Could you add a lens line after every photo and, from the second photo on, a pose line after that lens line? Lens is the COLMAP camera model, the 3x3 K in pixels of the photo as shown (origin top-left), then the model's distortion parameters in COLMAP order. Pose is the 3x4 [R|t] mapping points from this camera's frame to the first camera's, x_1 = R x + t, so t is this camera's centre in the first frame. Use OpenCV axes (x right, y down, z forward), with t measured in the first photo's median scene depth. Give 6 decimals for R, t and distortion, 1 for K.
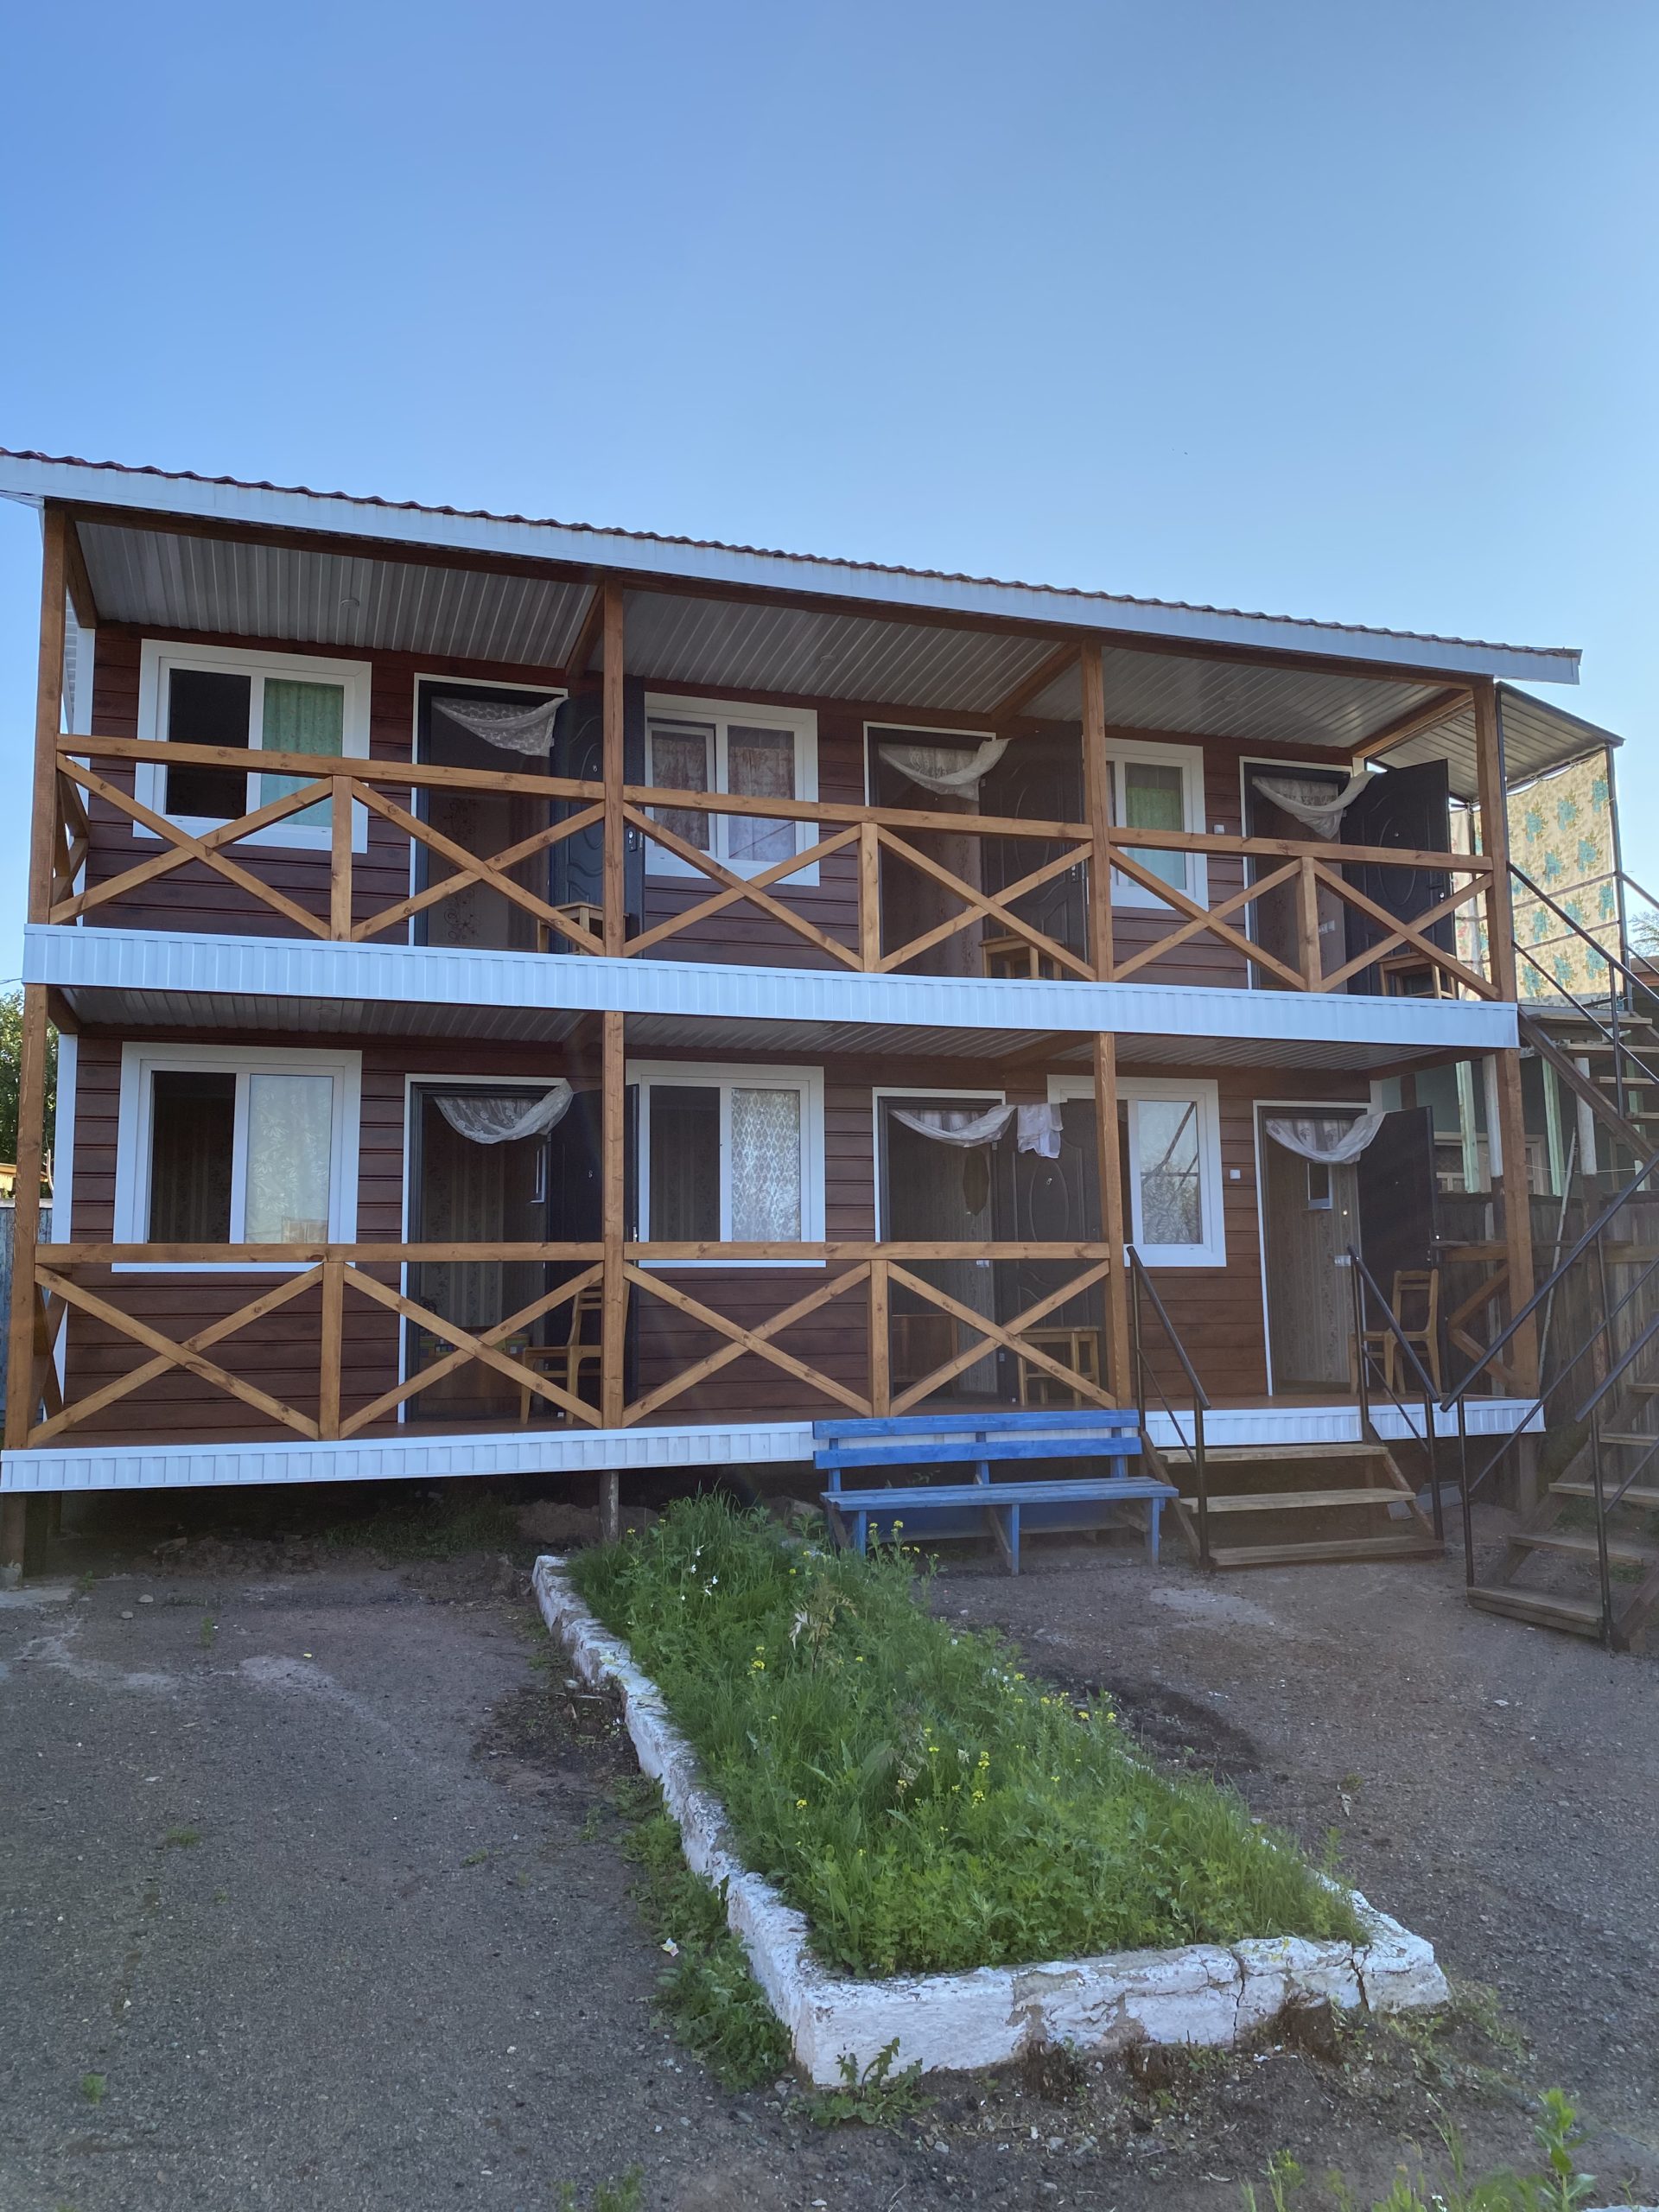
lens RADIAL K [[1684.8, 0, 837.4], [0, 1684.8, 1096.3], [0, 0, 1]] dist [0.005334, -0.001602]
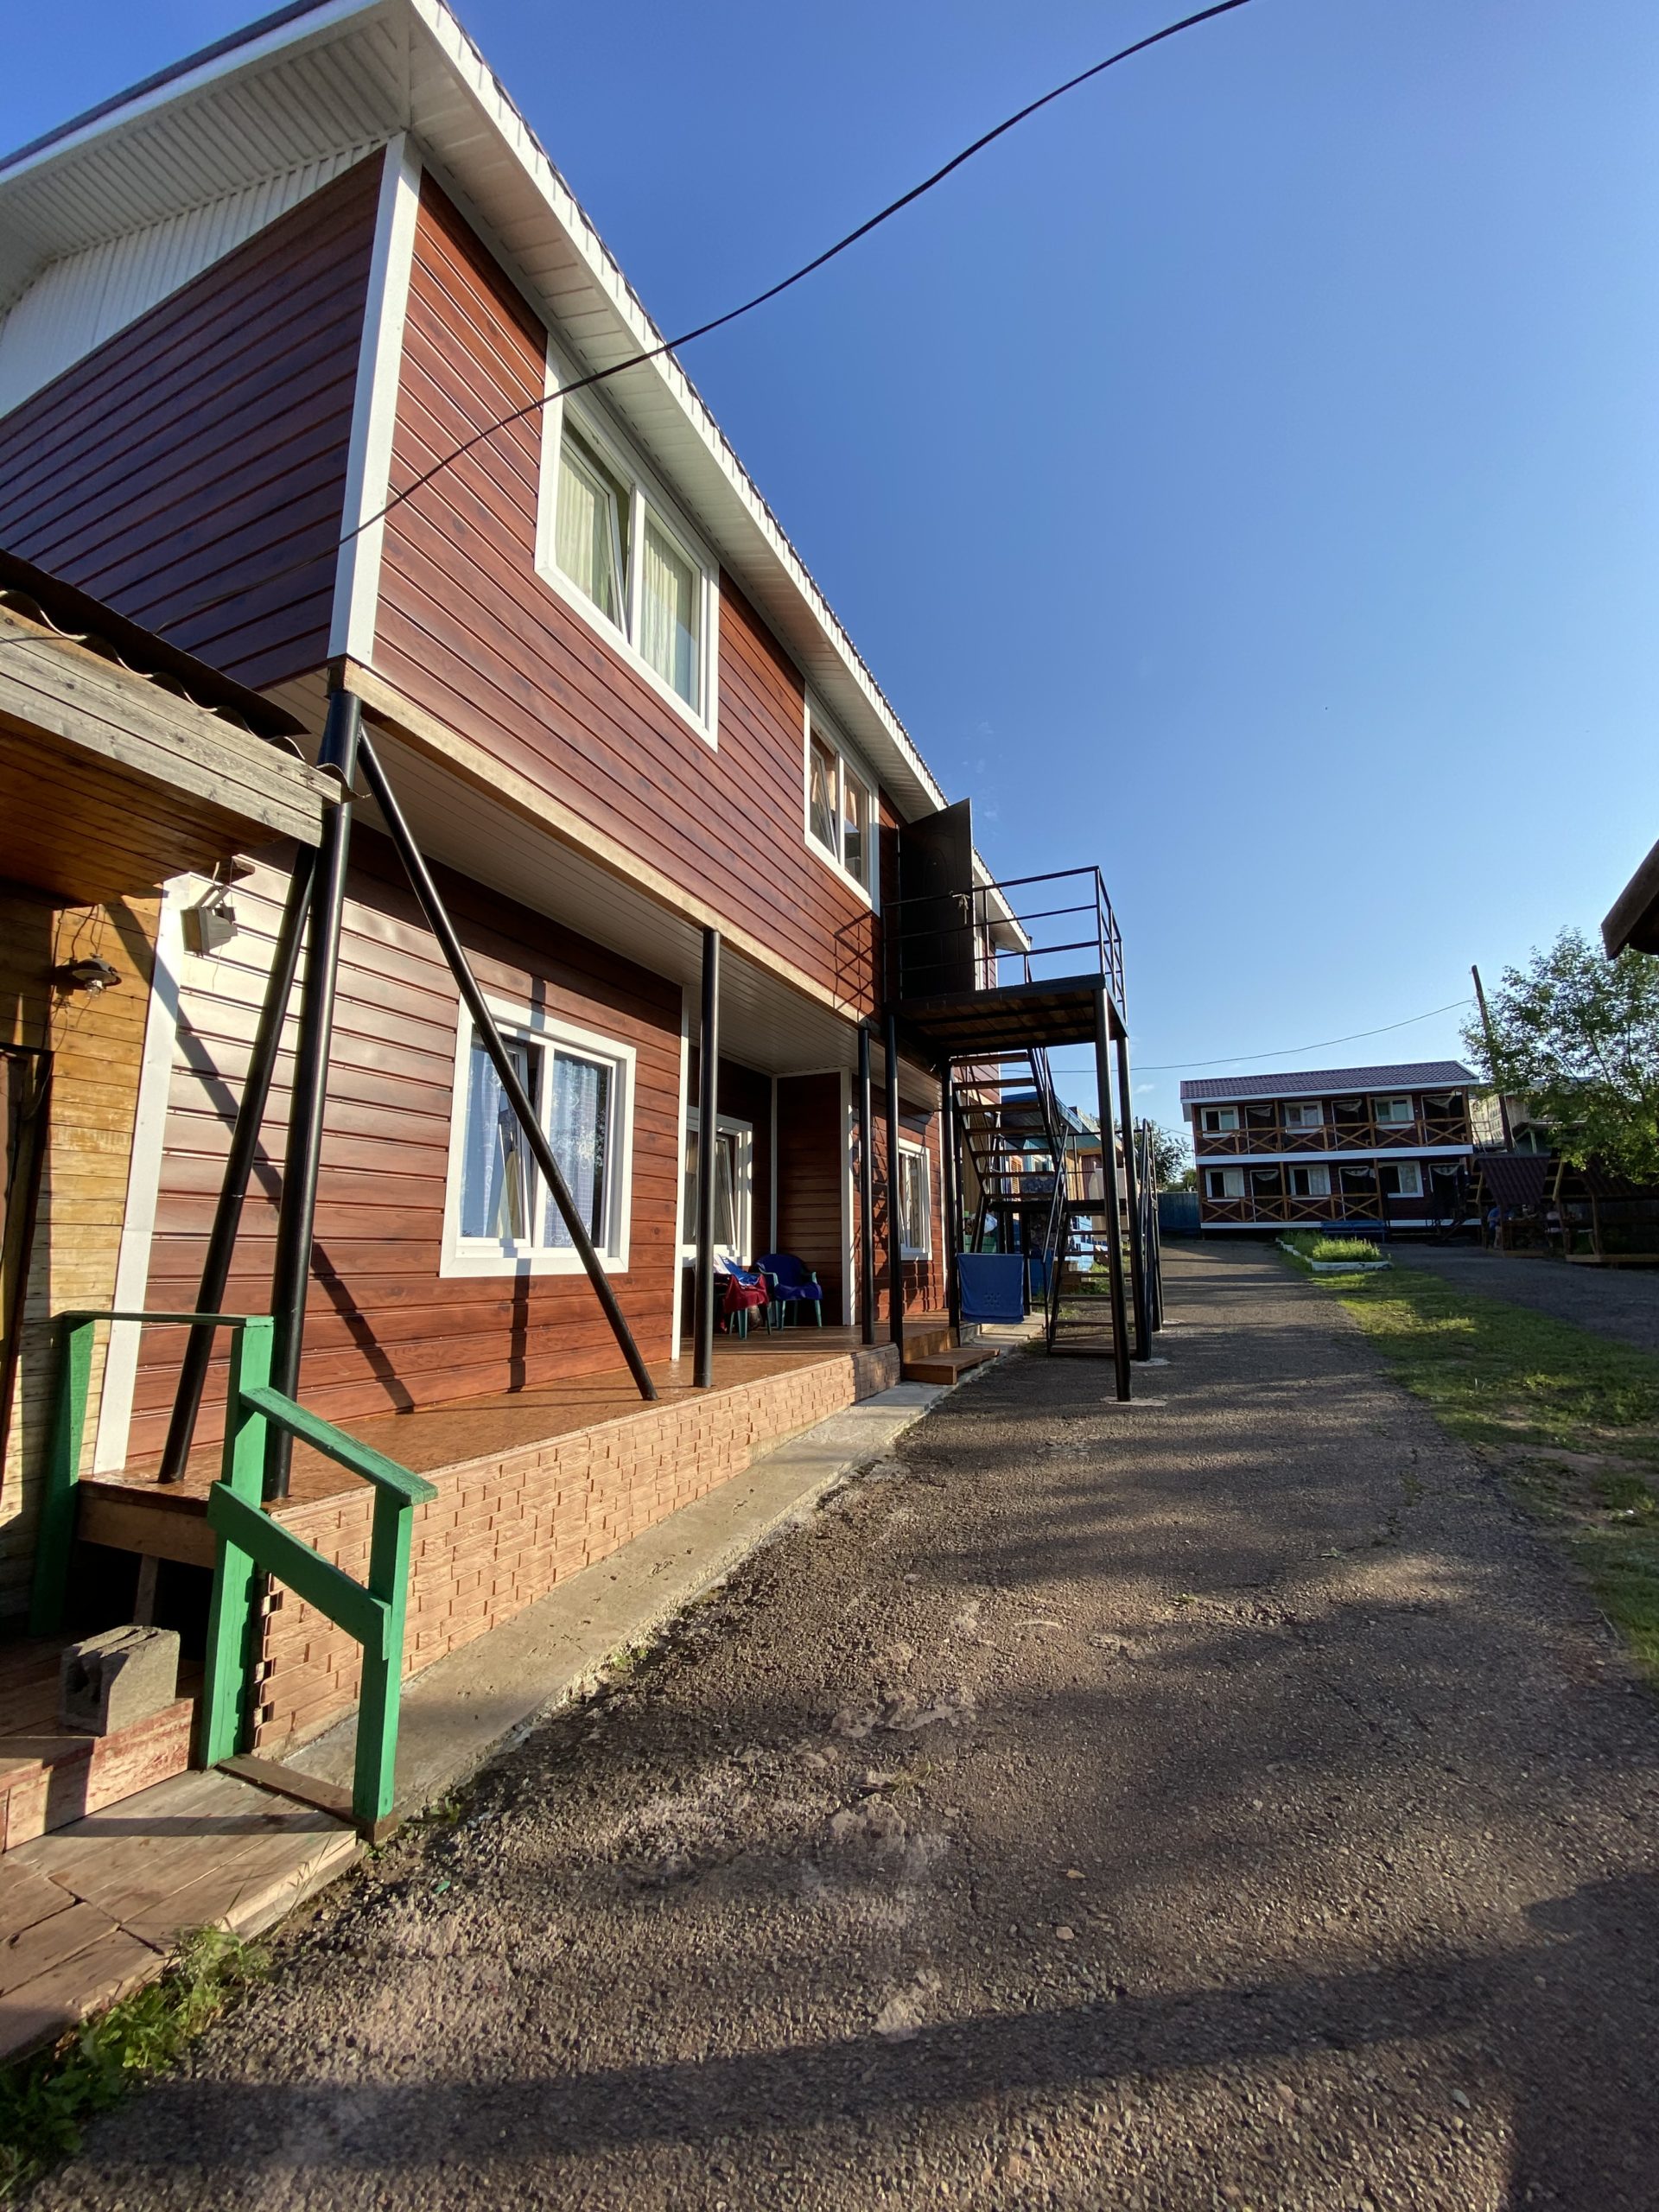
lens RADIAL K [[884.8, 0, 829.5], [0, 884.8, 1106.0], [0, 0, 1]] dist [0.021066, -0.021779]
pose [[0.753122, -0.099969, -0.650241, 0.727687], [0.081317, 0.994953, -0.058783, -0.181213], [0.652836, -0.008605, 0.757450, -2.495820]]
